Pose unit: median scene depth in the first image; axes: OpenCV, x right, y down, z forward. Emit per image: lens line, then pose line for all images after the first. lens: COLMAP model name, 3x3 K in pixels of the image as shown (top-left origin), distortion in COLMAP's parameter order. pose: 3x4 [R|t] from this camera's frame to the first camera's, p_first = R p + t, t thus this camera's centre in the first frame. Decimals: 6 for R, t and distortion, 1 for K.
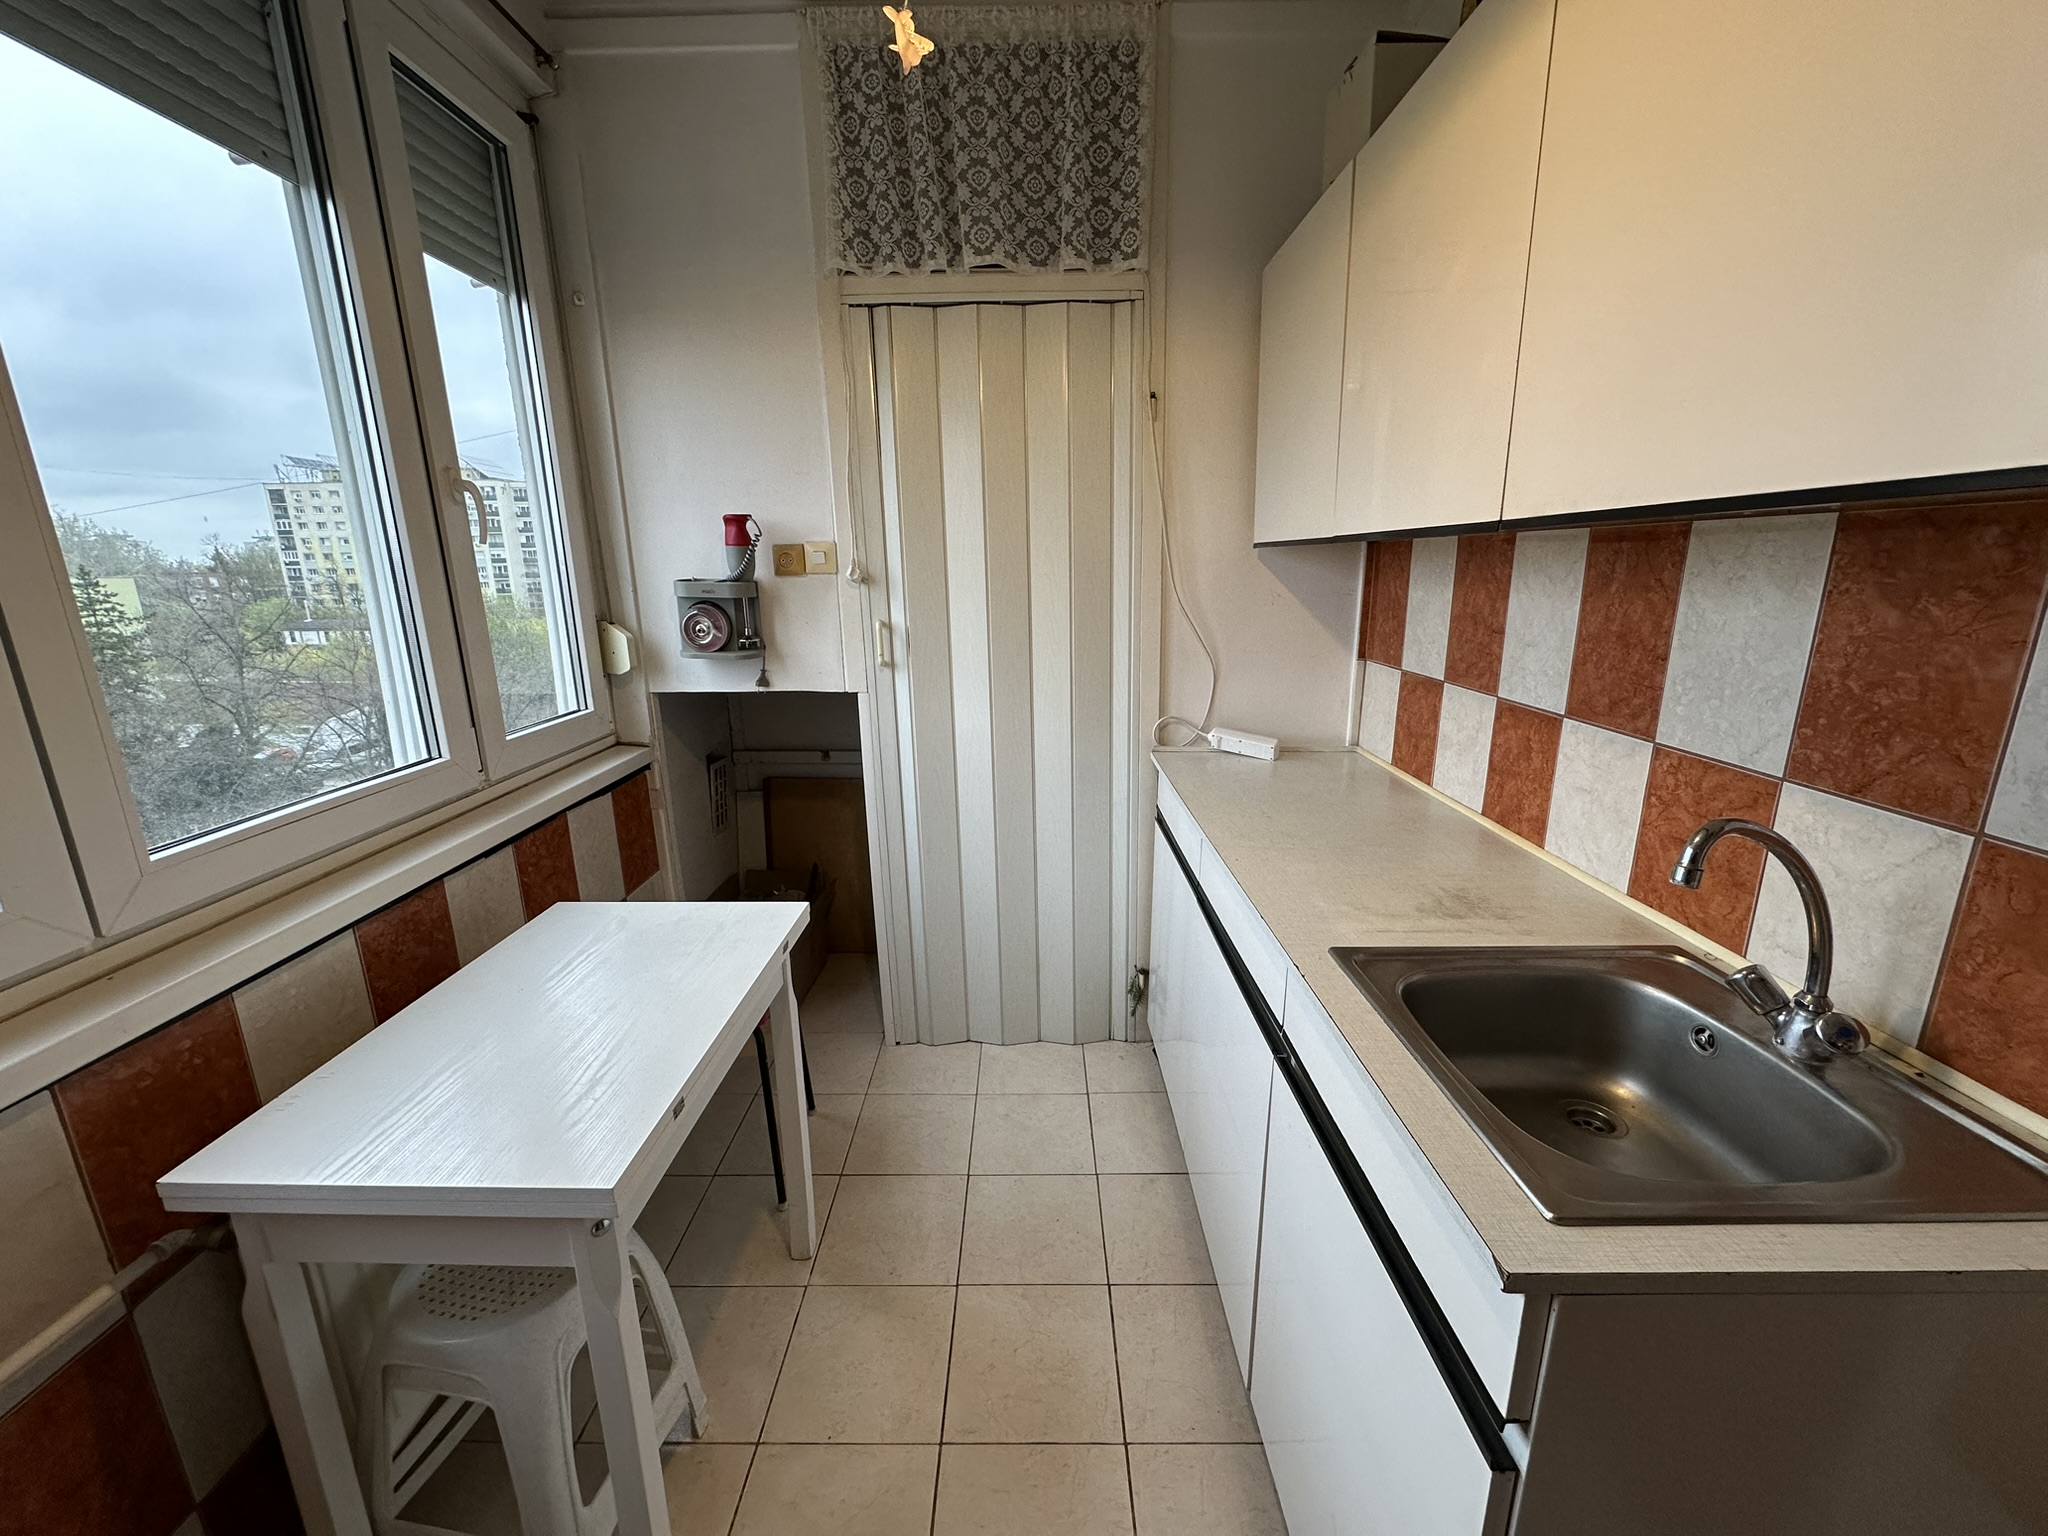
lens RADIAL K [[826.5, 0, 1026.5], [0, 826.5, 766.1], [0, 0, 1]] dist [0.010286, 0.000021]
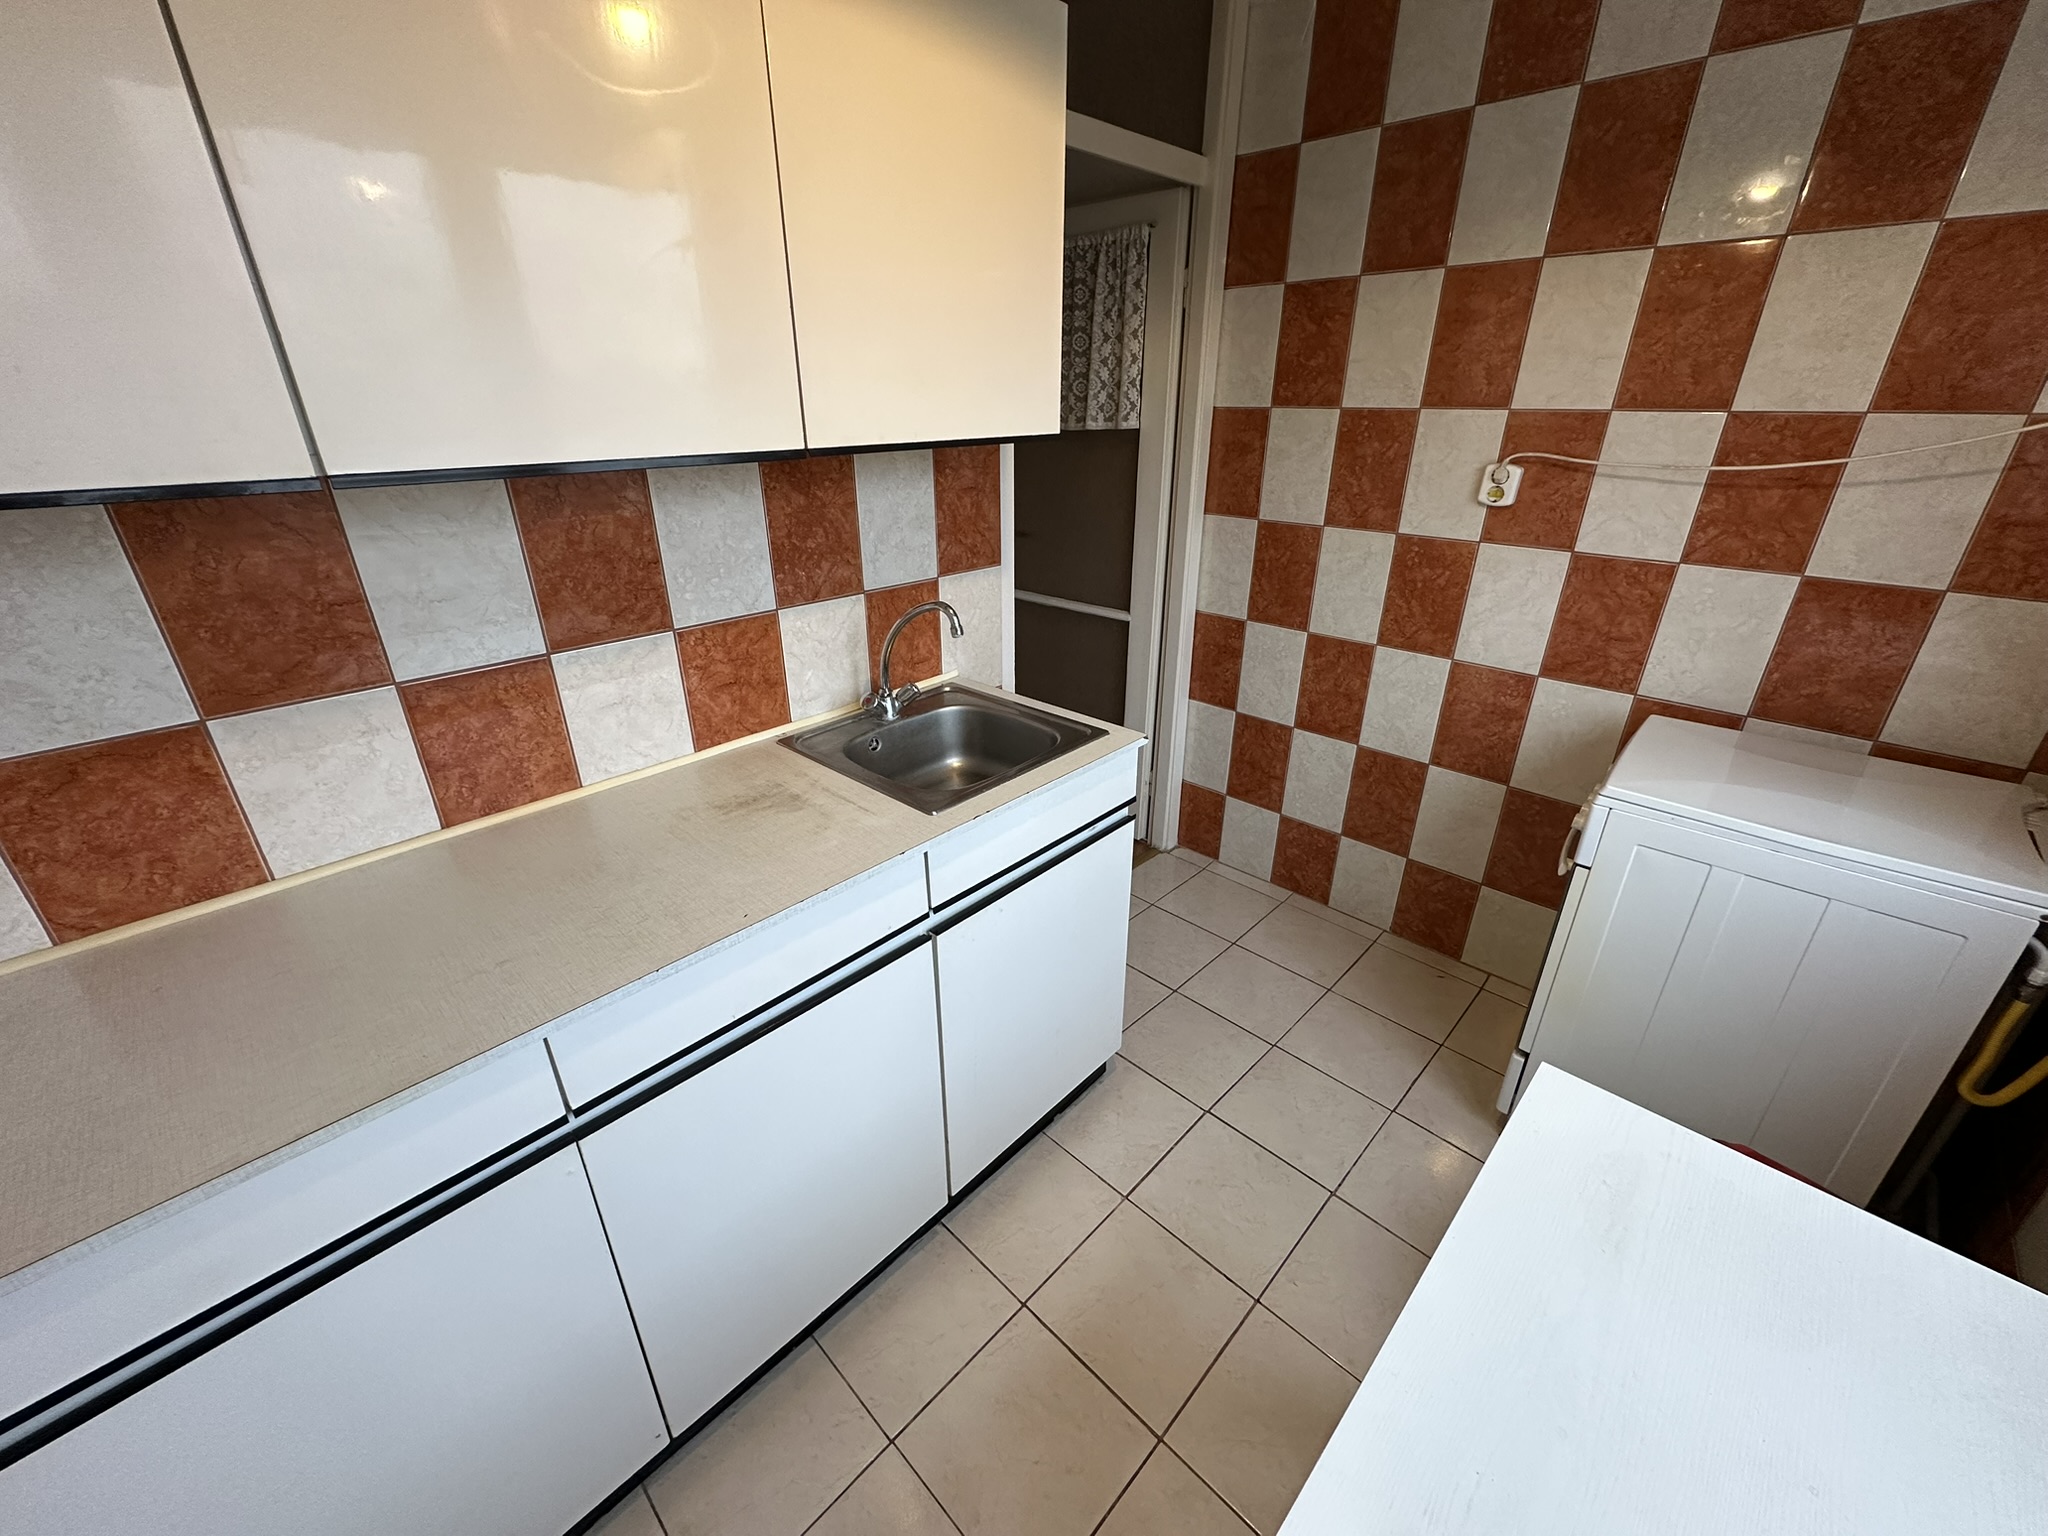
lens RADIAL K [[826.5, 0, 1026.5], [0, 826.5, 767.8], [0, 0, 1]] dist [0.010286, 0.000021]
pose [[-0.719848, -0.283178, 0.633742, -0.442484], [0.172676, 0.811243, 0.558630, -0.447507], [-0.672311, 0.511561, -0.535074, 1.382840]]
